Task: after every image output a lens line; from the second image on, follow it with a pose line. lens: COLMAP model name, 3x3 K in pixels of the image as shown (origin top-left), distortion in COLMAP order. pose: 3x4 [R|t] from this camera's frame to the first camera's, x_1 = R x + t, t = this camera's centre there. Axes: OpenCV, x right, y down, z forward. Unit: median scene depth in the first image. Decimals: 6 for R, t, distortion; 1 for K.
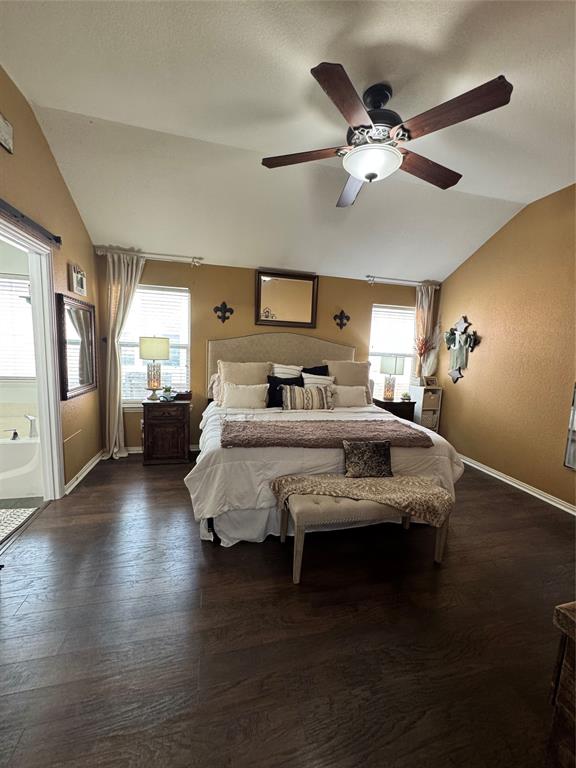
lens RADIAL K [[307.1, 0, 286.5], [0, 307.1, 385.2], [0, 0, 1]] dist [-0.002721, 0.000222]
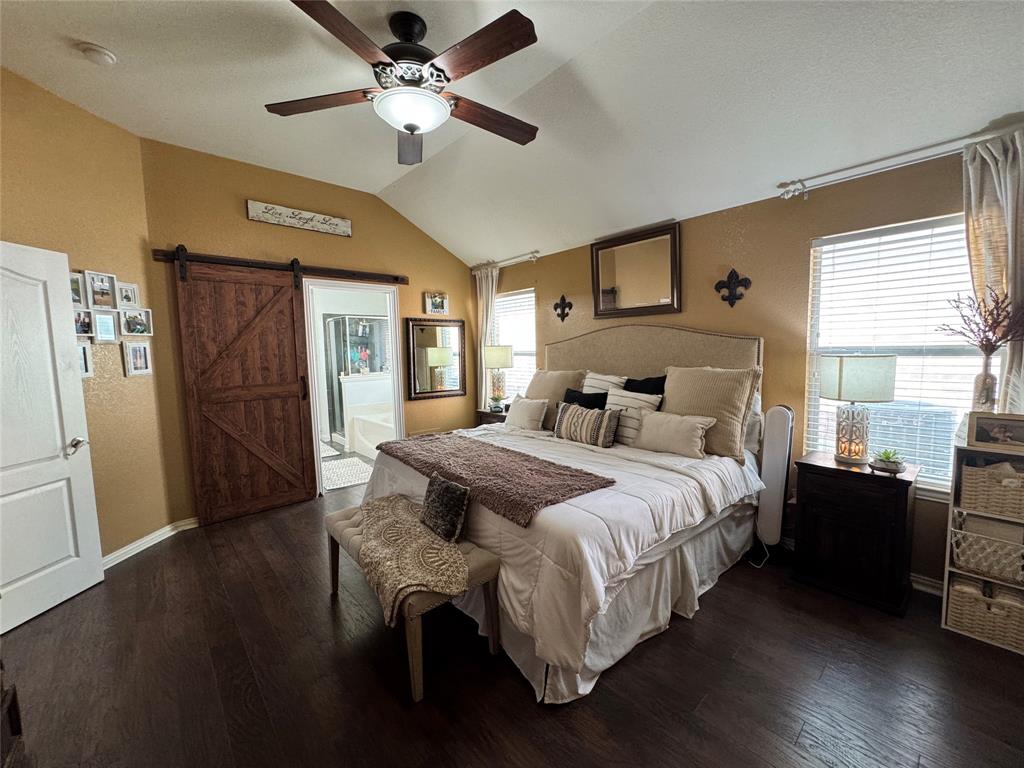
lens RADIAL K [[409.5, 0, 509.4], [0, 409.5, 385.4], [0, 0, 1]] dist [-0.002721, 0.000222]
pose [[0.448343, 0.037404, -0.893079, 0.691899], [-0.060702, 0.998092, 0.011328, -0.039175], [0.891798, 0.049132, 0.449758, 0.398538]]
